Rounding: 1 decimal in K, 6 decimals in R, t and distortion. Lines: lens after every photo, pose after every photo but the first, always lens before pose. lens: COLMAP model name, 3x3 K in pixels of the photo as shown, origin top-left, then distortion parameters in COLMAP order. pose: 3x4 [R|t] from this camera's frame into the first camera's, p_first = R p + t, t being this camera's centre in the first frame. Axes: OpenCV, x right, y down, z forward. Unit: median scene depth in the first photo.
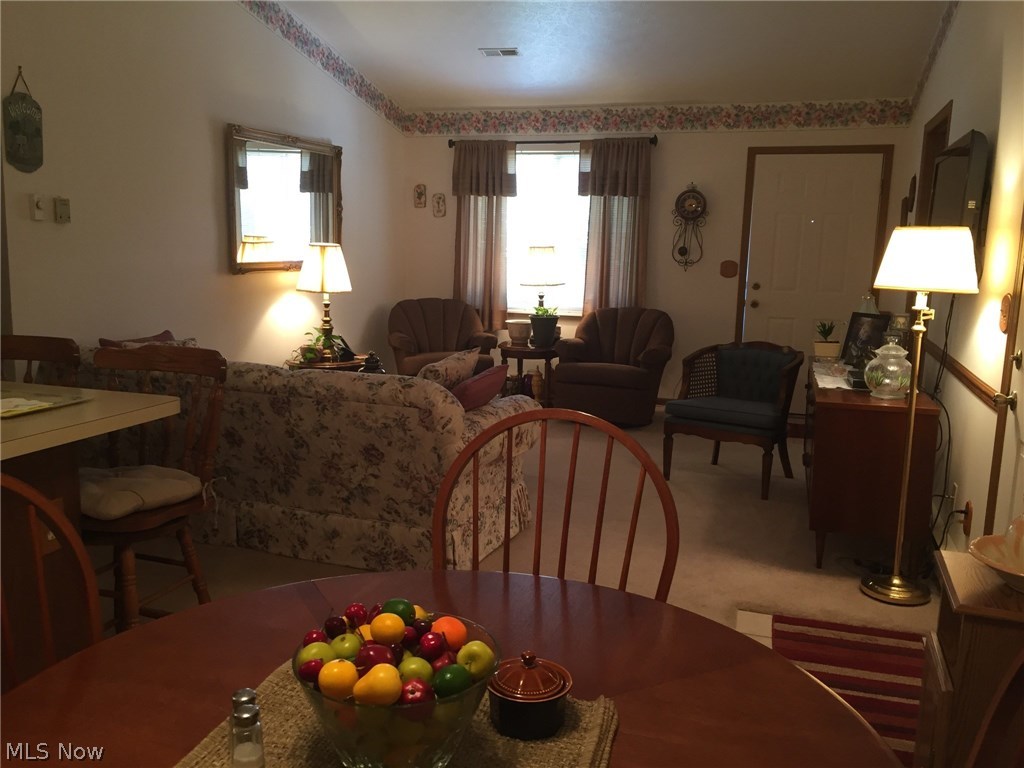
lens RADIAL K [[873.5, 0, 512.0], [0, 873.5, 384.0], [0, 0, 1]] dist [0.077179, -0.084092]
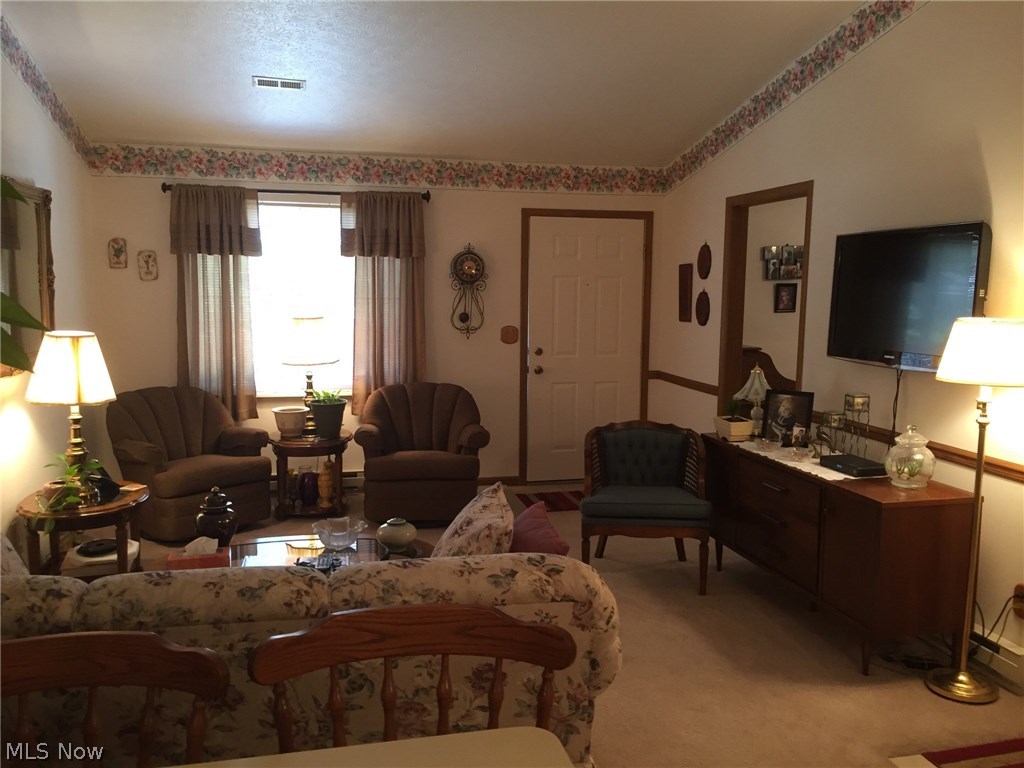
lens RADIAL K [[873.5, 0, 512.0], [0, 873.5, 384.0], [0, 0, 1]] dist [0.077179, -0.084092]
pose [[0.856520, -0.075068, 0.510625, -0.232376], [0.094597, 0.995439, -0.012336, -0.066361], [-0.507370, 0.058870, 0.859715, 0.195231]]
